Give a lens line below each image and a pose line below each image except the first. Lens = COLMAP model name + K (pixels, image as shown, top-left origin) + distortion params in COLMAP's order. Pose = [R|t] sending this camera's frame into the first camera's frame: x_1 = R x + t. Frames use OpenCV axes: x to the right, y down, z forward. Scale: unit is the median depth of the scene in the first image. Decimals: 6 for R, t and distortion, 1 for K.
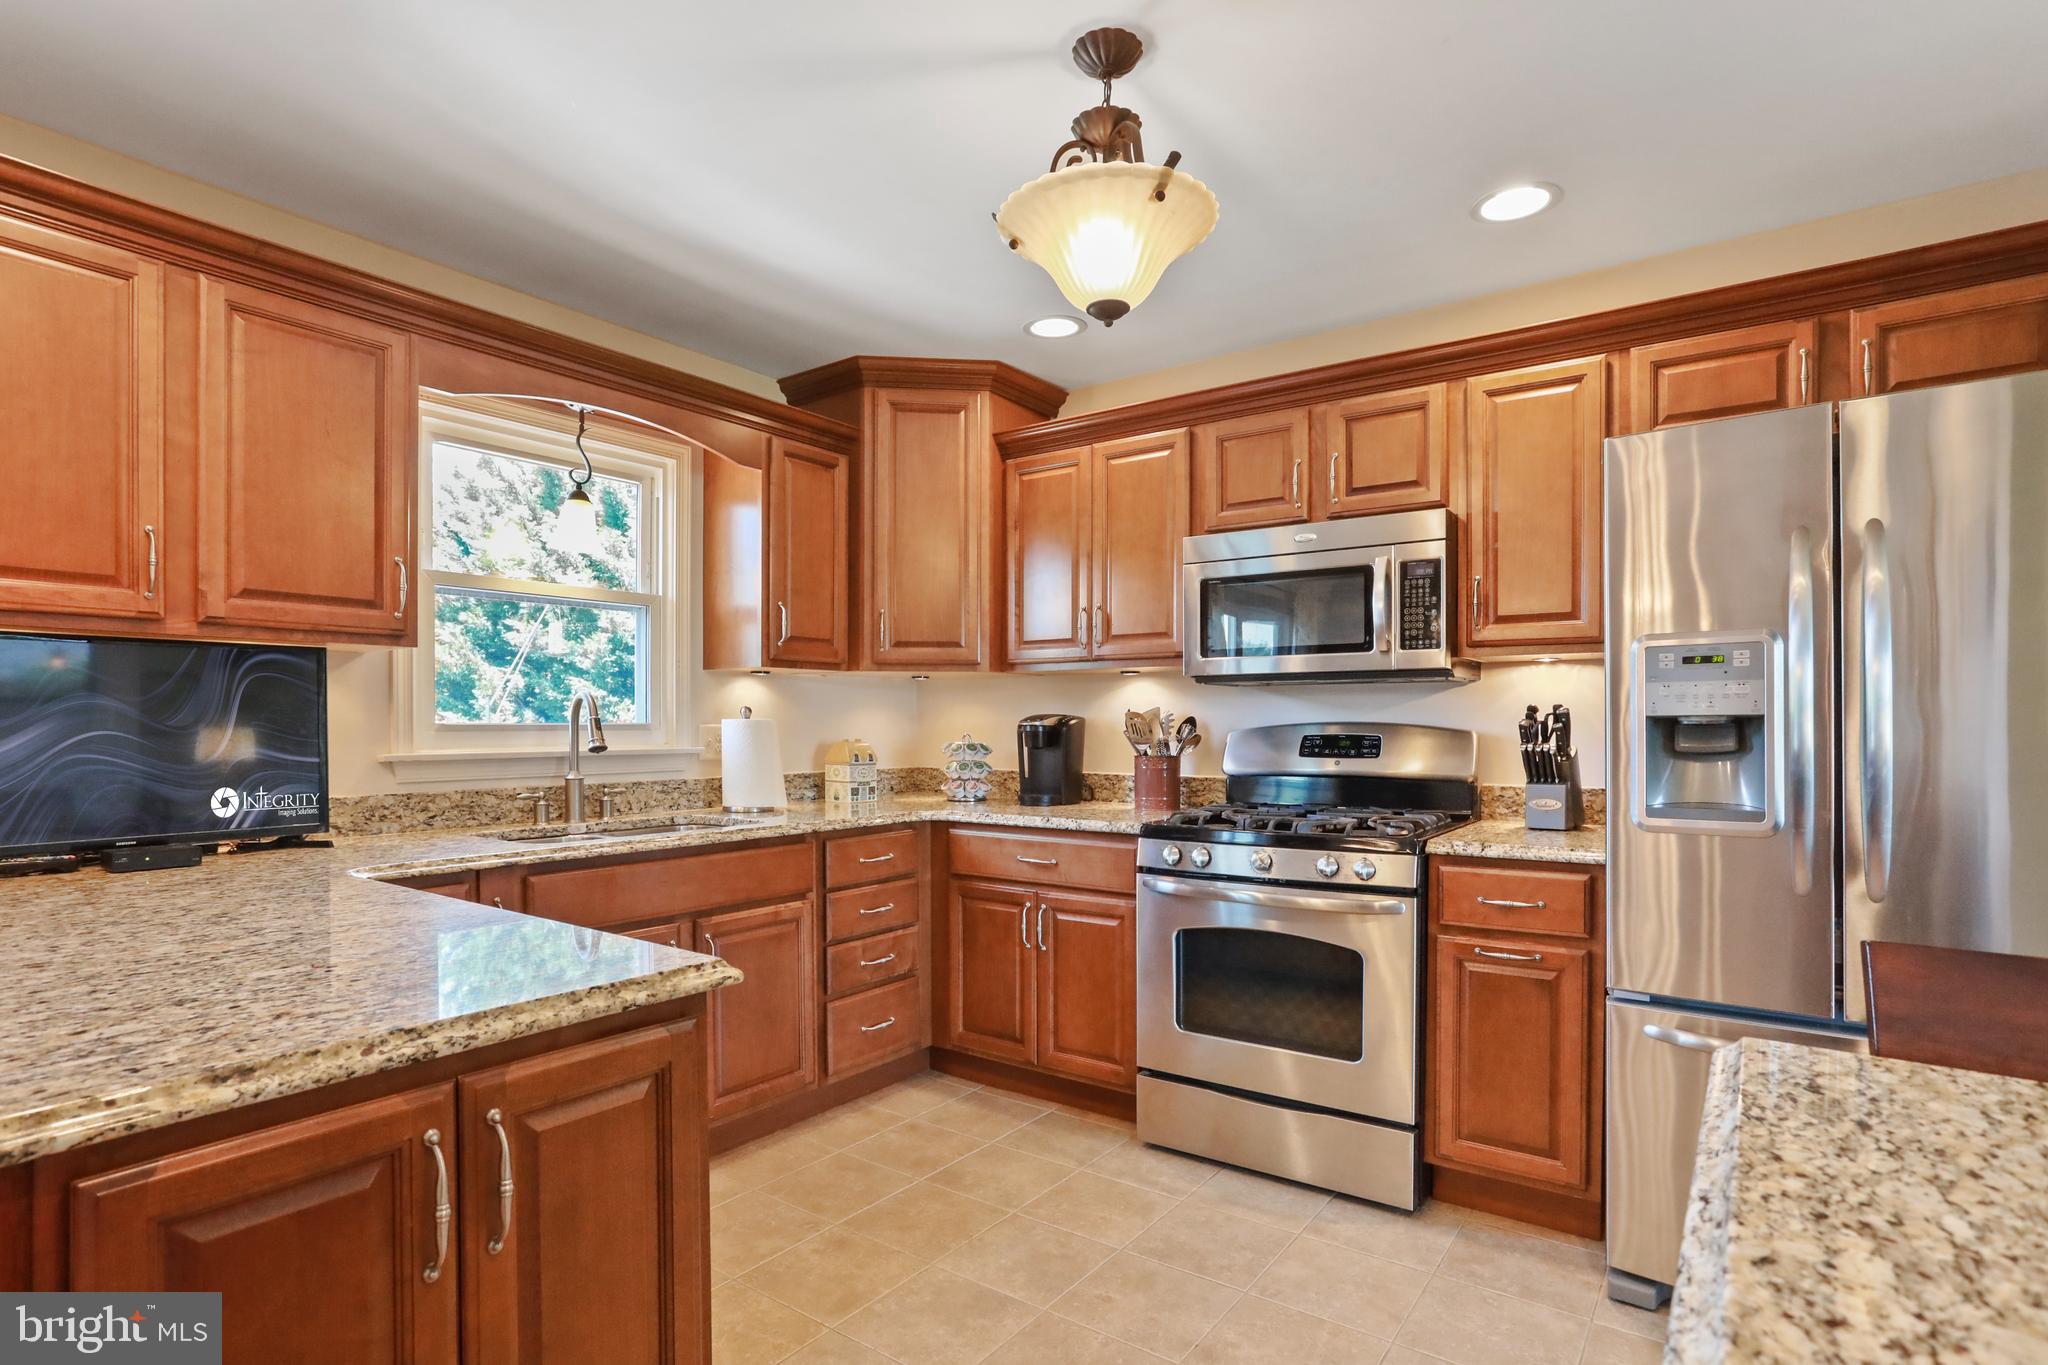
lens RADIAL K [[1038.1, 0, 1042.4], [0, 1038.1, 739.6], [0, 0, 1]] dist [-0.026748, 0.001442]
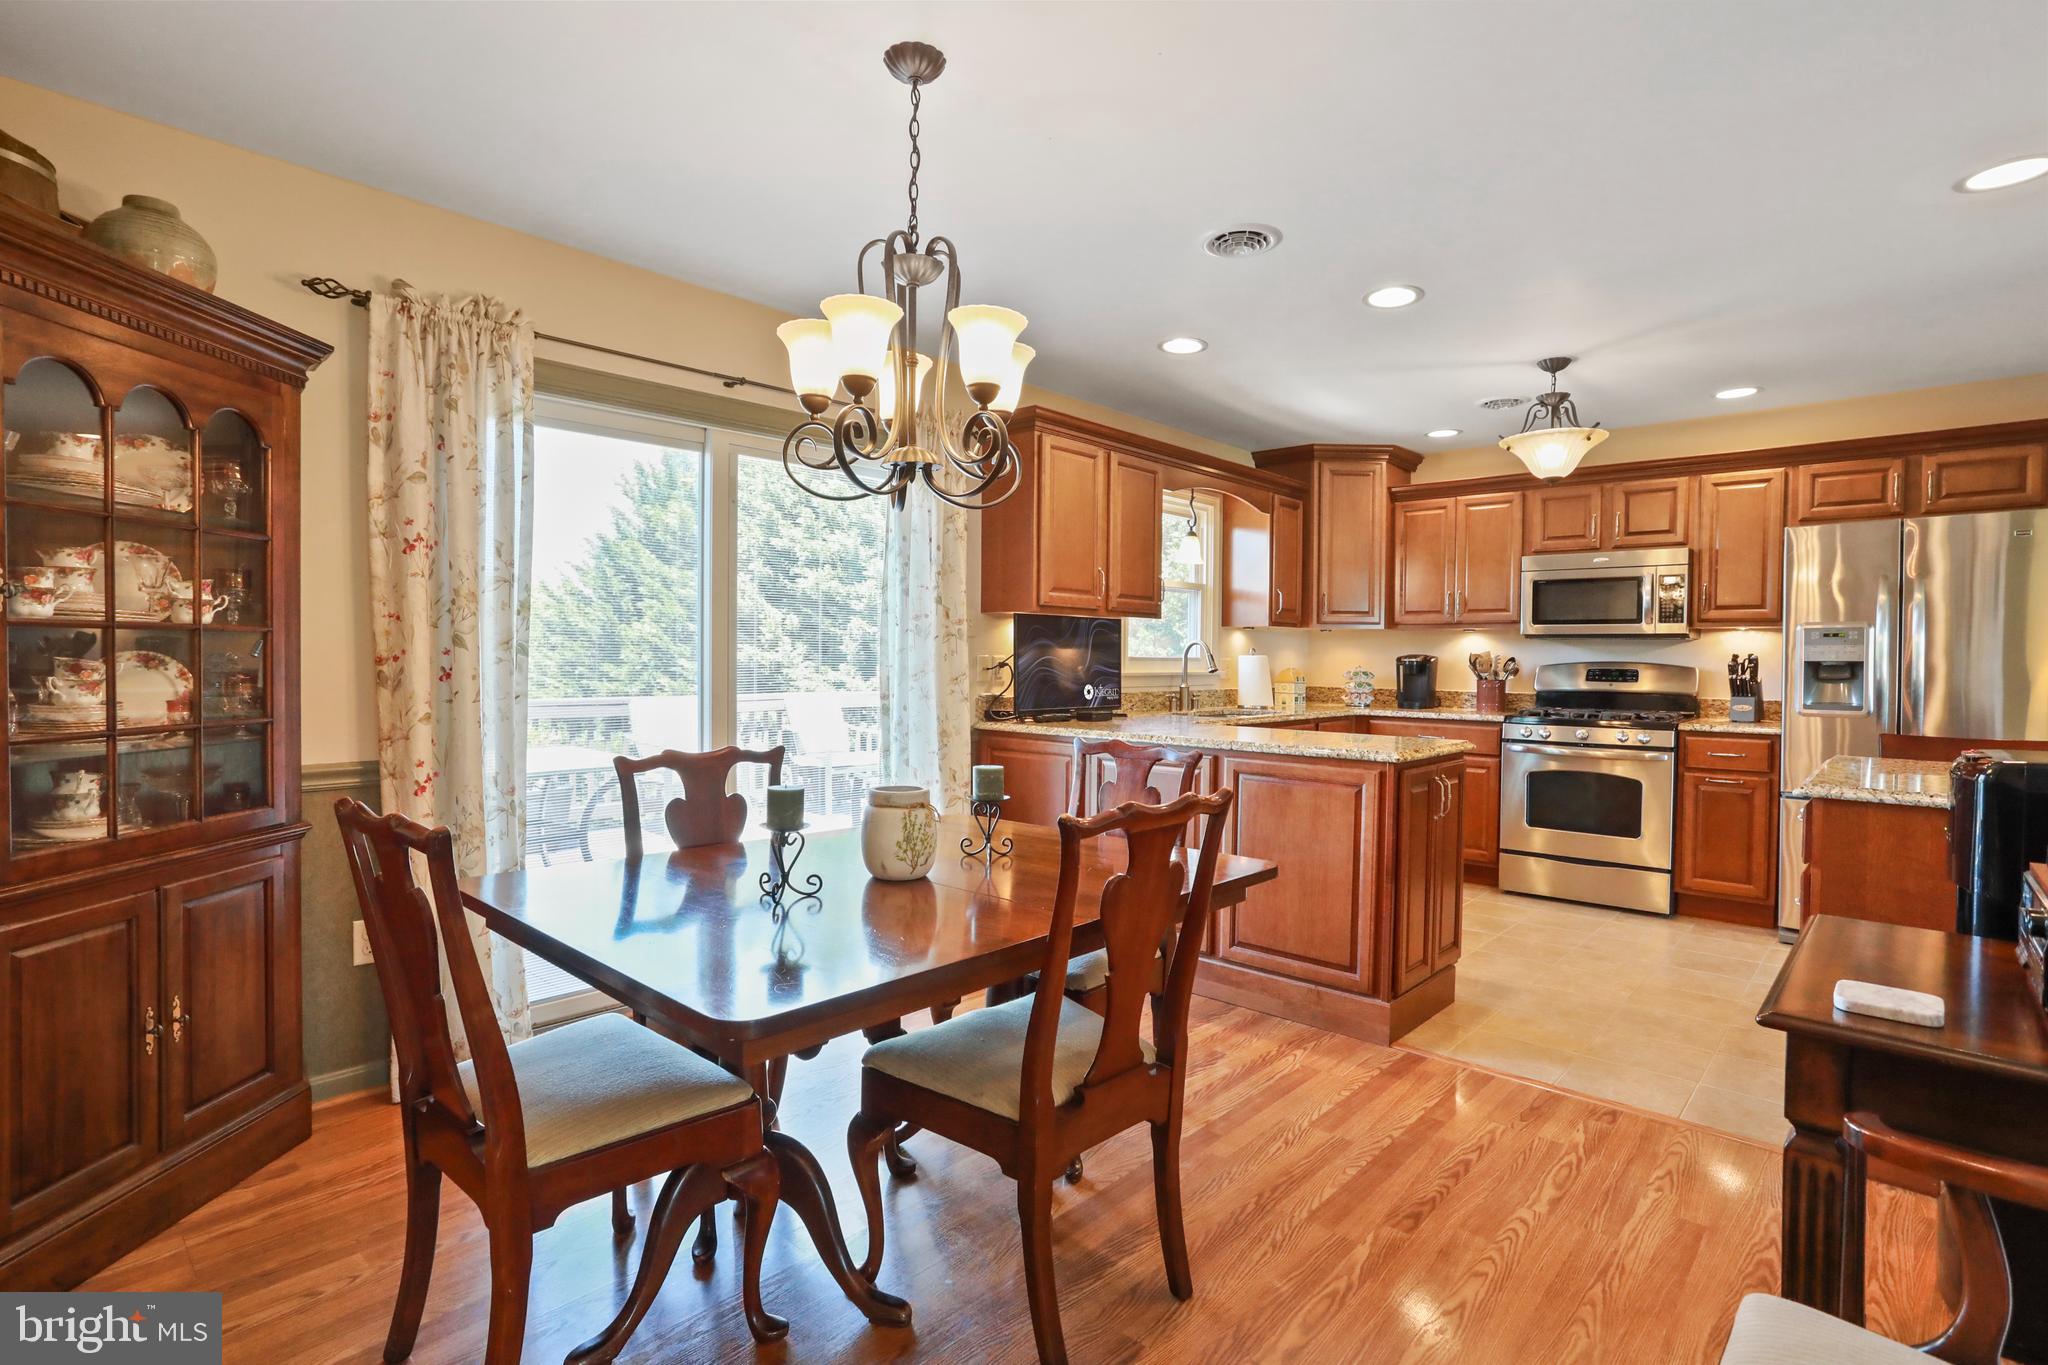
lens RADIAL K [[1016.8, 0, 1024.0], [0, 1016.8, 682.5], [0, 0, 1]] dist [-0.050605, 0.027290]
pose [[0.991868, 0.015988, -0.126262, -0.547488], [-0.015109, 0.999855, 0.007912, 0.021888], [0.126370, -0.005940, 0.991965, -0.907425]]
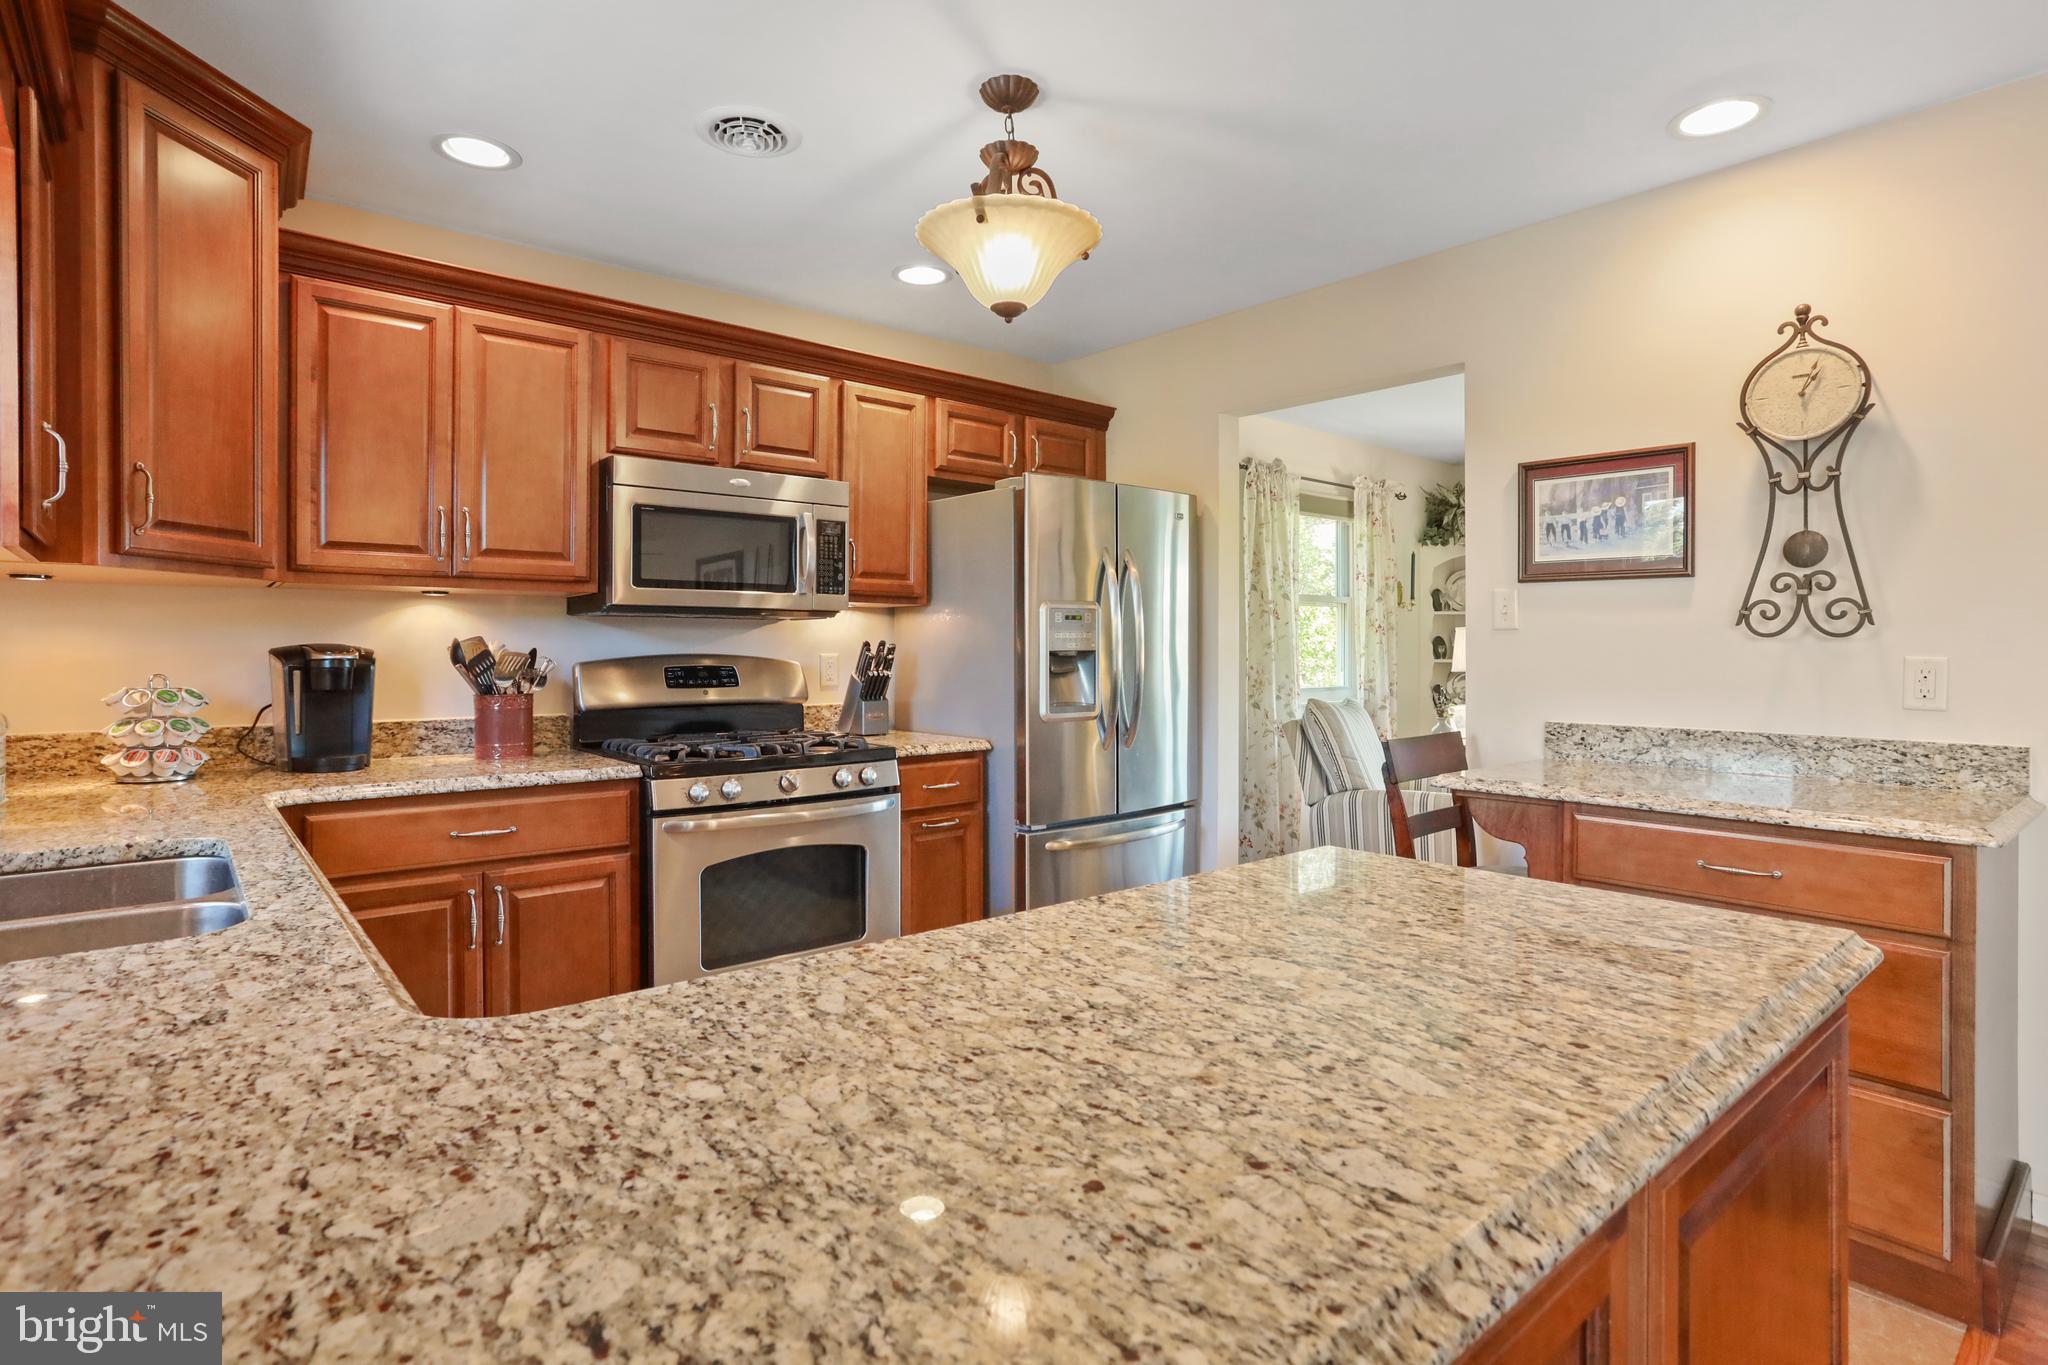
lens RADIAL K [[1016.8, 0, 1024.0], [0, 1016.8, 682.5], [0, 0, 1]] dist [-0.050605, 0.027290]
pose [[0.250033, -0.026325, 0.967879, -0.723914], [0.016600, 0.999600, 0.022900, -0.007568], [-0.968095, 0.010341, 0.250369, 0.477726]]
